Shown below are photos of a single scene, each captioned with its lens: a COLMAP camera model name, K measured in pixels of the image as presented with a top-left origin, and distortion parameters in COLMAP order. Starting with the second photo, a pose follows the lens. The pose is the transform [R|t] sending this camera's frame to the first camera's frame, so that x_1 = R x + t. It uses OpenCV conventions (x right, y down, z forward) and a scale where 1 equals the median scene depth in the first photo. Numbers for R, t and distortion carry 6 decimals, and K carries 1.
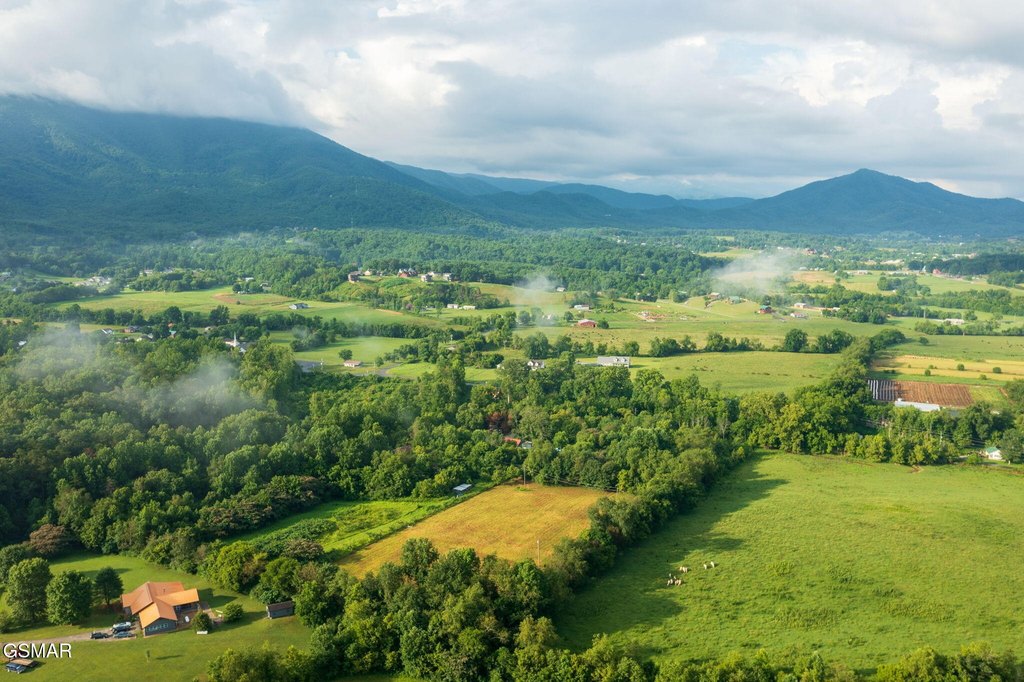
lens RADIAL K [[827.5, 0, 509.0], [0, 827.5, 338.9], [0, 0, 1]] dist [0.001404, 0.015355]
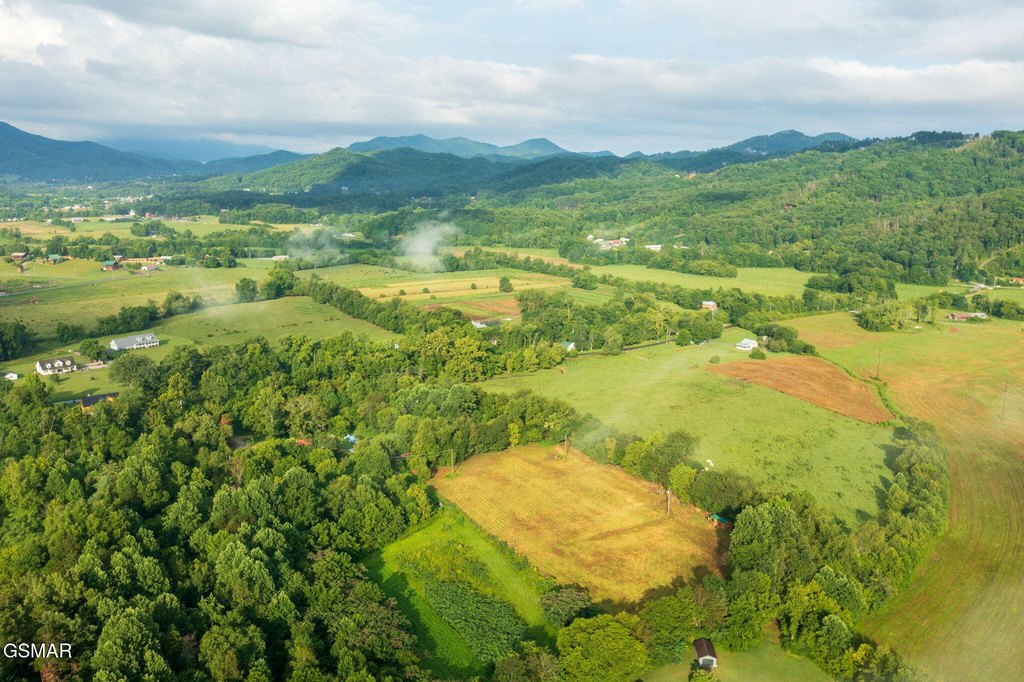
lens RADIAL K [[827.5, 0, 509.0], [0, 827.5, 338.9], [0, 0, 1]] dist [0.001404, 0.015355]
pose [[0.520972, -0.182226, 0.833896, -0.630261], [0.127166, 0.982613, 0.135278, -0.066930], [-0.844048, 0.035567, 0.535087, 0.465125]]
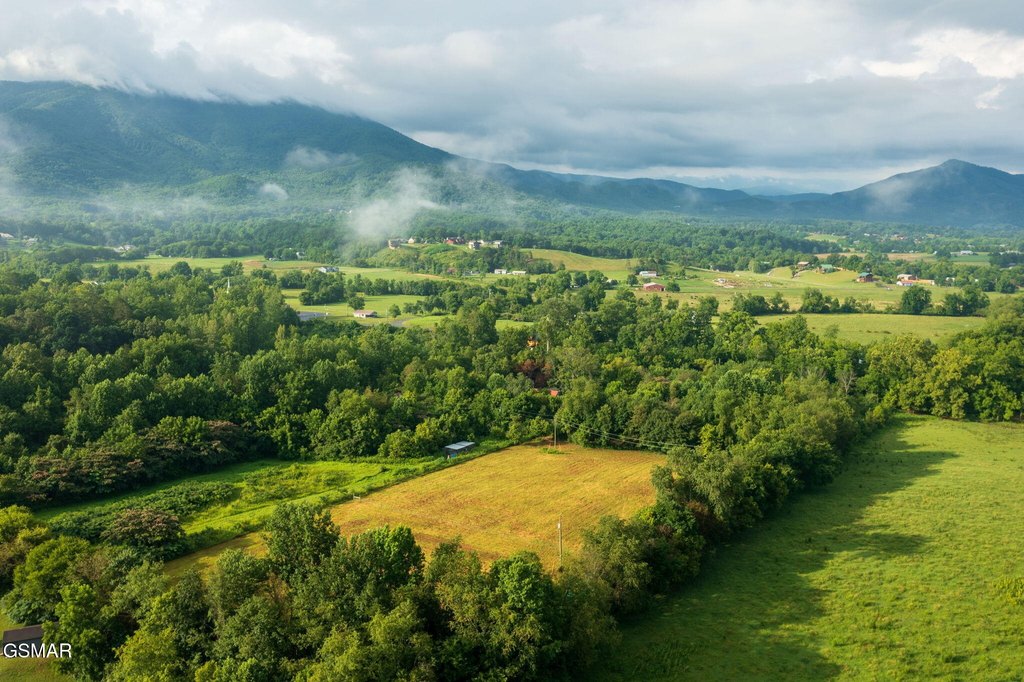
lens RADIAL K [[827.5, 0, 509.0], [0, 827.5, 338.9], [0, 0, 1]] dist [0.001404, 0.015355]
pose [[0.996803, 0.012946, -0.078837, 0.032209], [-0.013025, 0.999915, -0.000485, 0.090564], [0.078824, 0.001510, 0.996887, 0.333425]]
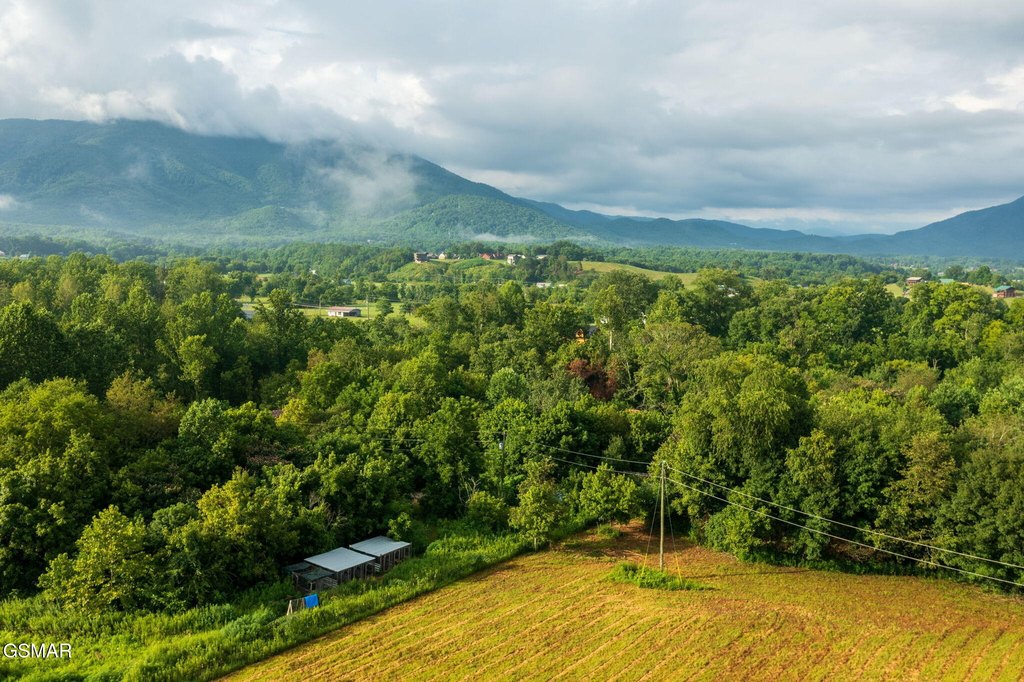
lens RADIAL K [[827.5, 0, 509.0], [0, 827.5, 338.9], [0, 0, 1]] dist [0.001404, 0.015355]
pose [[0.990358, 0.014649, -0.137758, 0.008701], [-0.022091, 0.998369, -0.052650, 0.130052], [0.136762, 0.055185, 0.989066, 0.765649]]
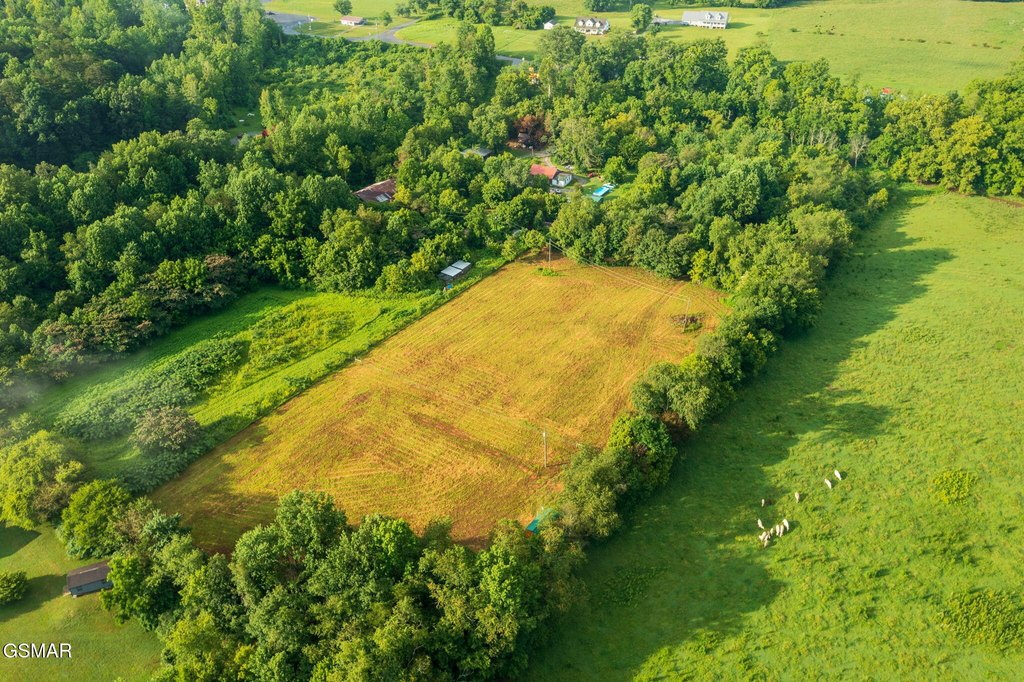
lens RADIAL K [[827.5, 0, 509.0], [0, 827.5, 338.9], [0, 0, 1]] dist [0.001404, 0.015355]
pose [[0.996110, 0.039240, -0.078905, 0.040038], [-0.001575, 0.903174, 0.429271, -0.054658], [0.088110, -0.427477, 0.899722, 0.362356]]
